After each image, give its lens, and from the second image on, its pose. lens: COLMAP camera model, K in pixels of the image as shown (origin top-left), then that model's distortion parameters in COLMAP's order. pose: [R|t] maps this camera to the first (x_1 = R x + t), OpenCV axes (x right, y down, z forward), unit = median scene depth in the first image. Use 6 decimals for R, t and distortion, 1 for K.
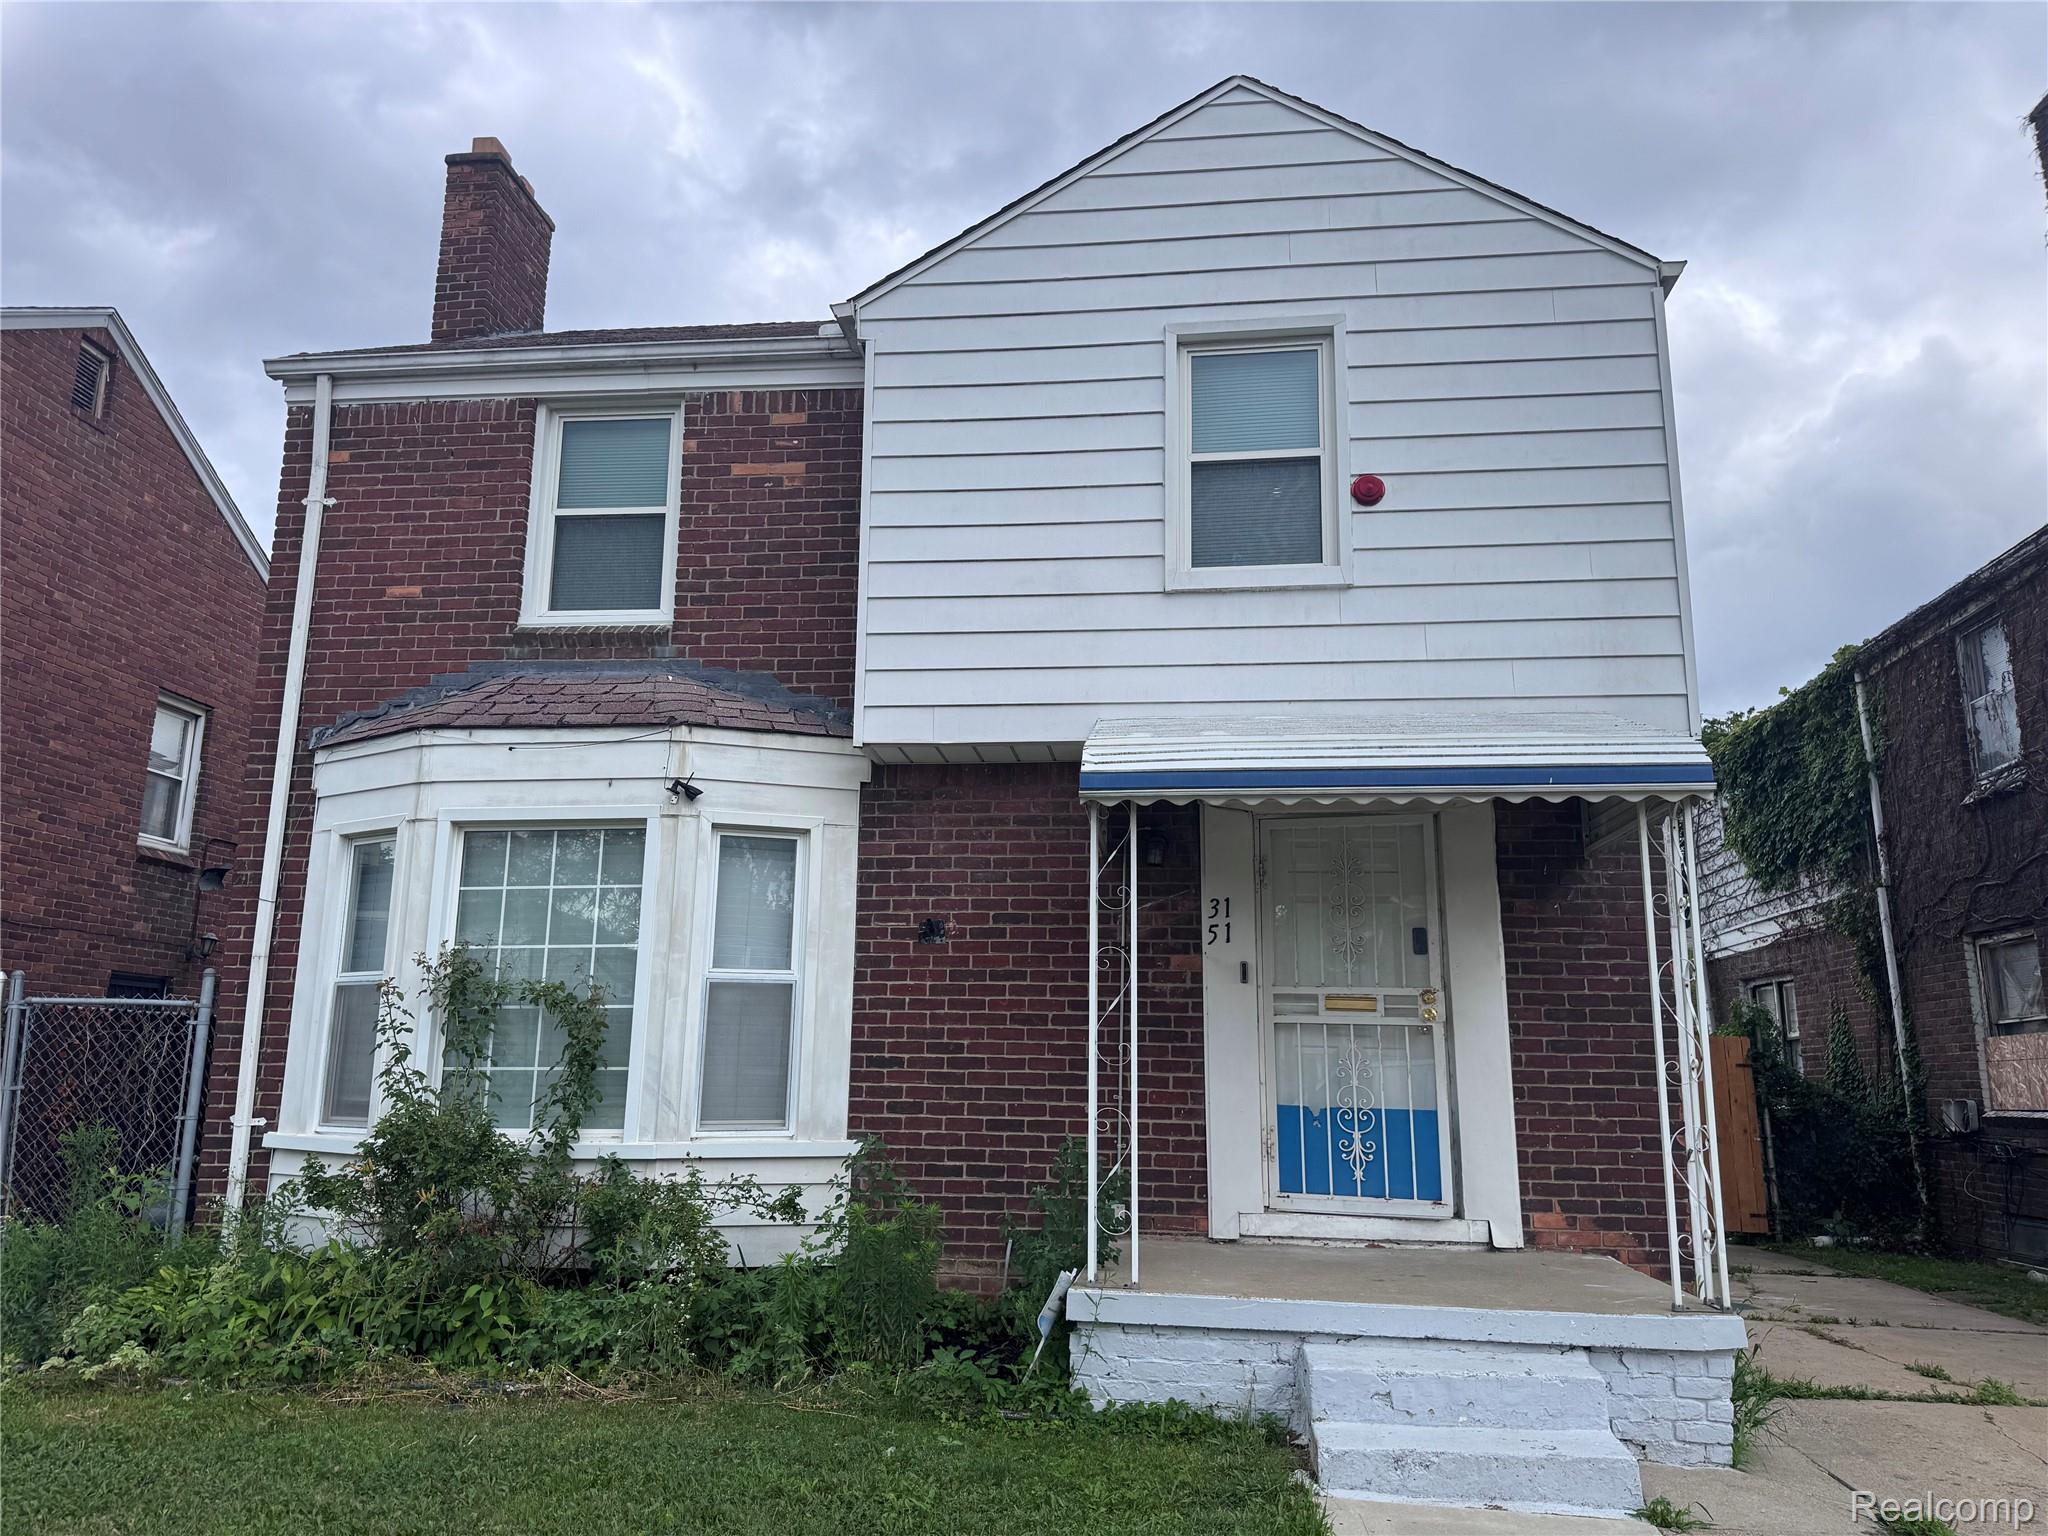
lens RADIAL K [[1463.5, 0, 1025.7], [0, 1463.5, 762.2], [0, 0, 1]] dist [0.015021, -0.002575]
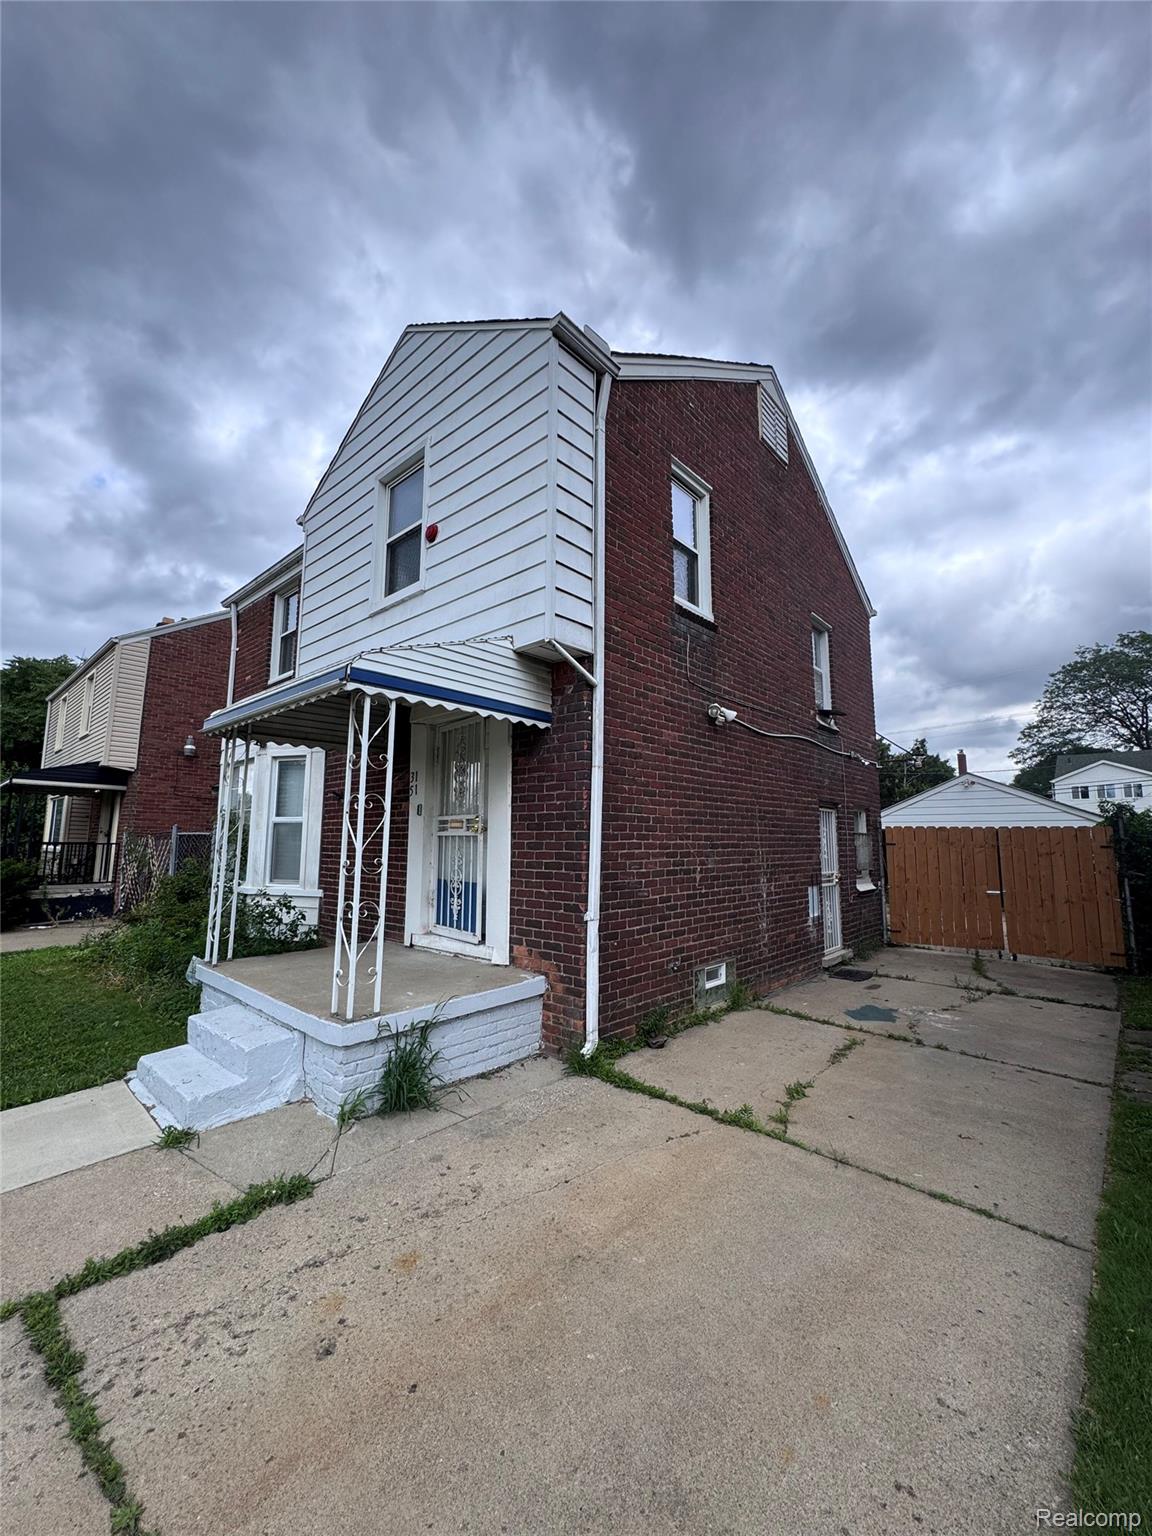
lens RADIAL K [[616.1, 0, 578.1], [0, 616.1, 767.8], [0, 0, 1]] dist [-0.000759, 0.000422]
pose [[0.816915, -0.083076, -0.570744, 0.778013], [0.127039, 0.991186, 0.037558, 0.086419], [0.562594, -0.103188, 0.820268, 0.465744]]
